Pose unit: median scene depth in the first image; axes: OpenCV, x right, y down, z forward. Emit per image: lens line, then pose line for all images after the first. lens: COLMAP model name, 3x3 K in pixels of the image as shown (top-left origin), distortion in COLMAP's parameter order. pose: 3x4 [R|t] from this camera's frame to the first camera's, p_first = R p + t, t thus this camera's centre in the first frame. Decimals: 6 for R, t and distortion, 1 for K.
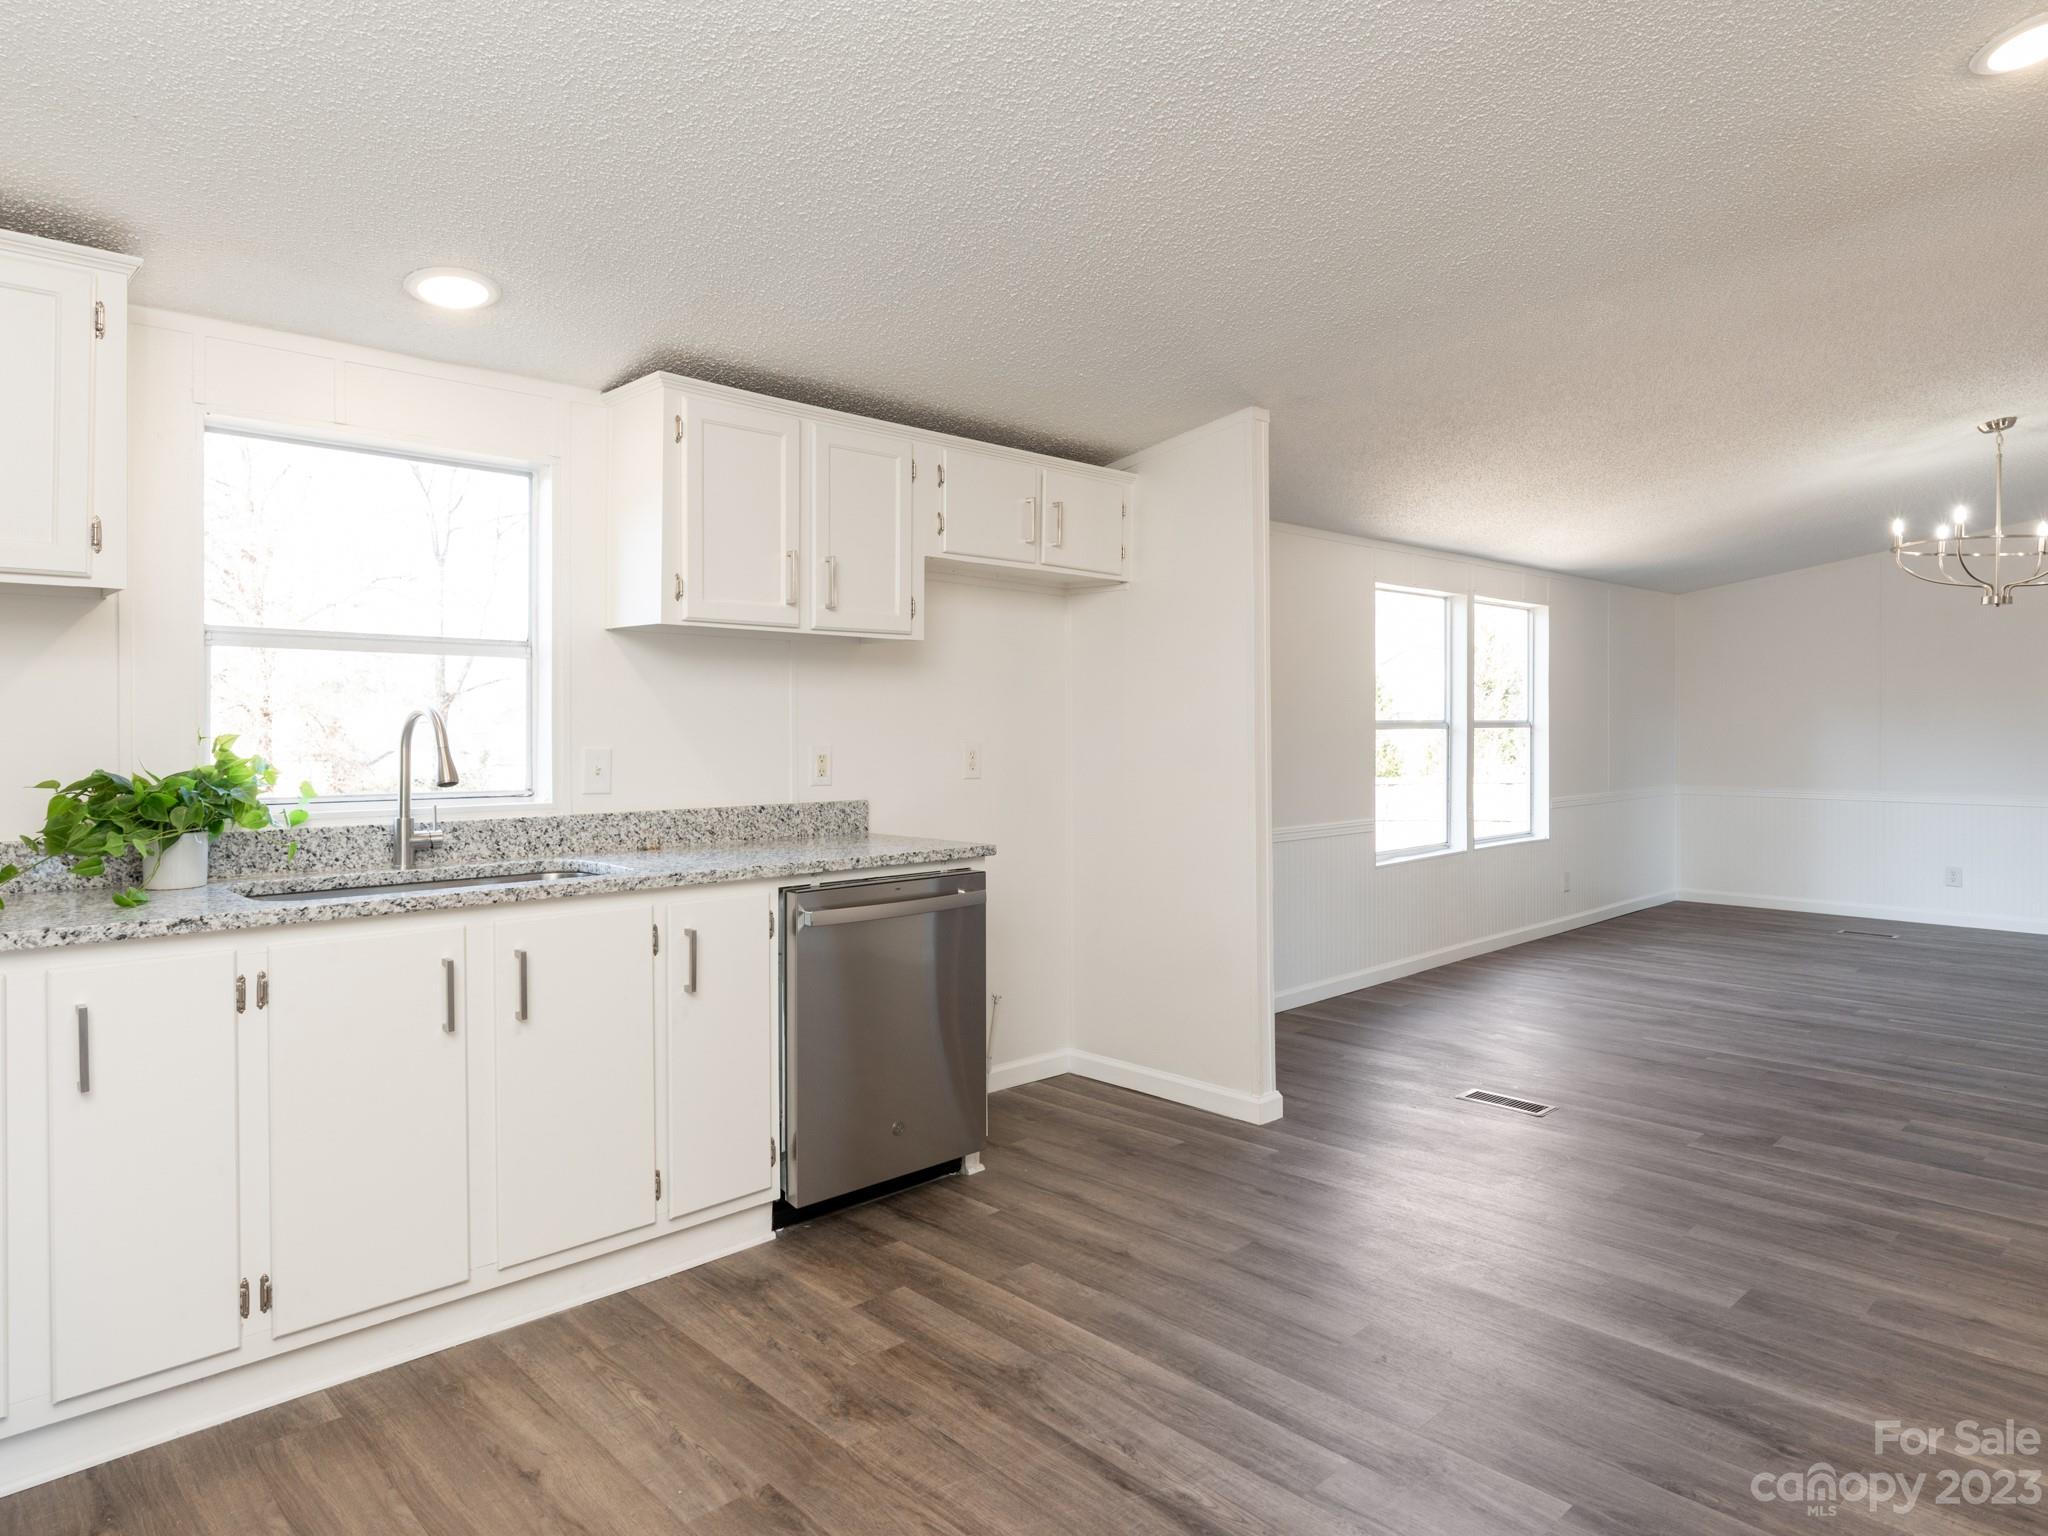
lens RADIAL K [[1319.1, 0, 1024.0], [0, 1319.1, 768.0], [0, 0, 1]] dist [0.020252, -0.001618]
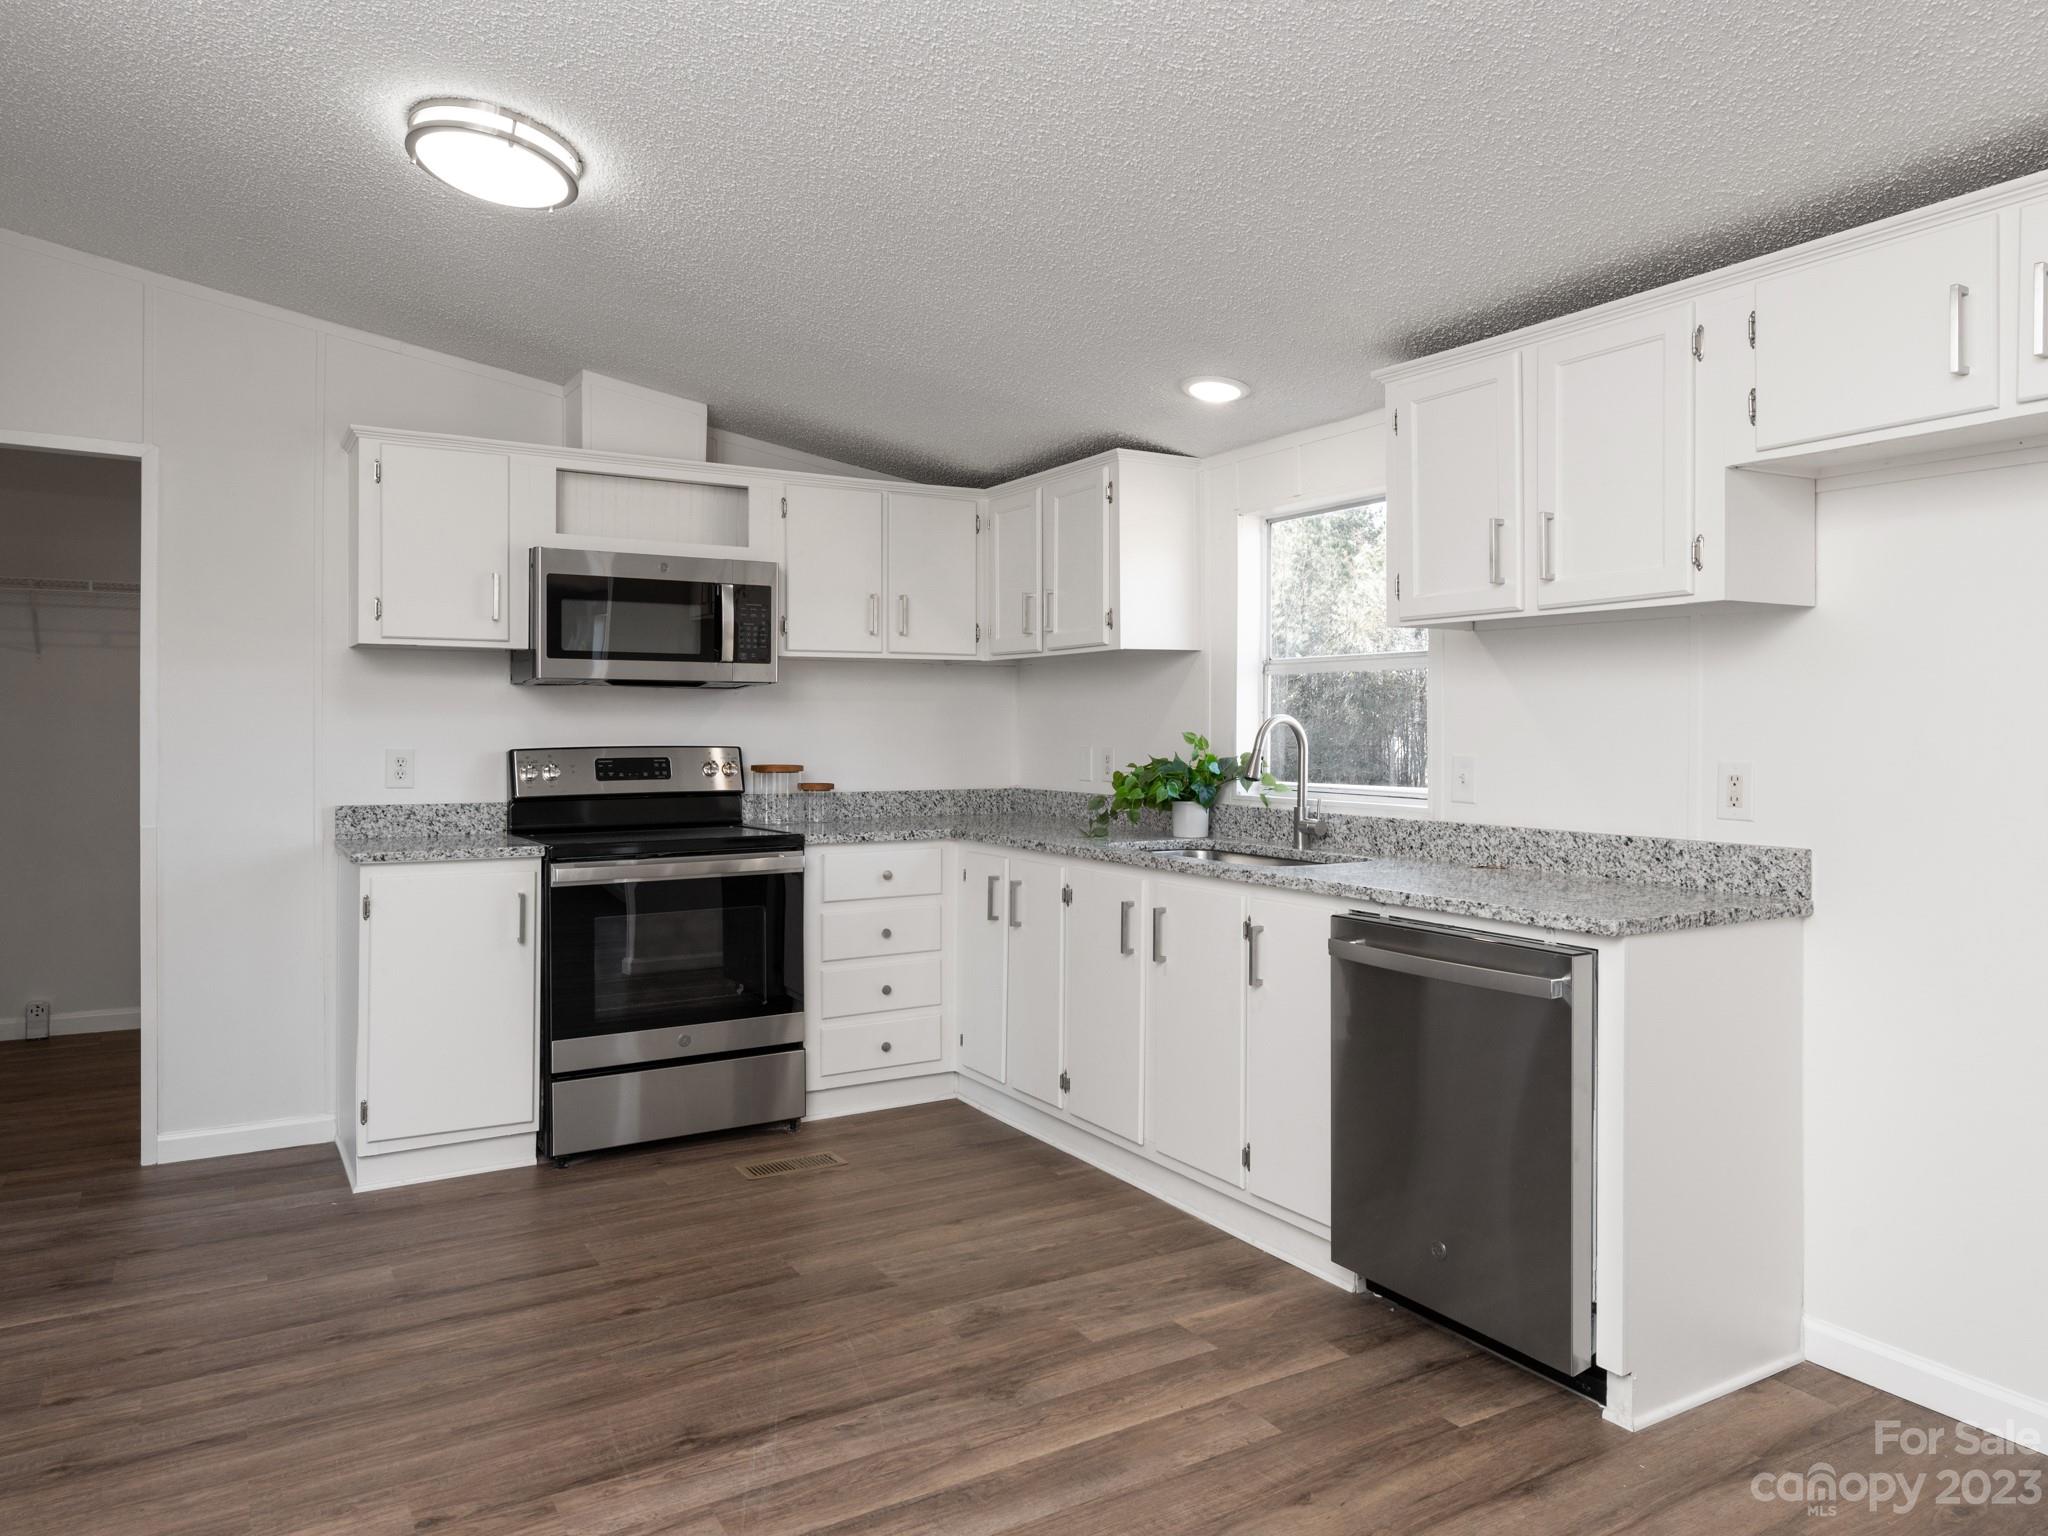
lens RADIAL K [[1363.7, 0, 1024.0], [0, 1363.7, 768.0], [0, 0, 1]] dist [0.002715, -0.000333]
pose [[-0.245836, 0.026443, -0.968951, 0.827258], [-0.034498, 0.998756, 0.036009, -0.035112], [0.968697, 0.042279, -0.244618, 1.067208]]
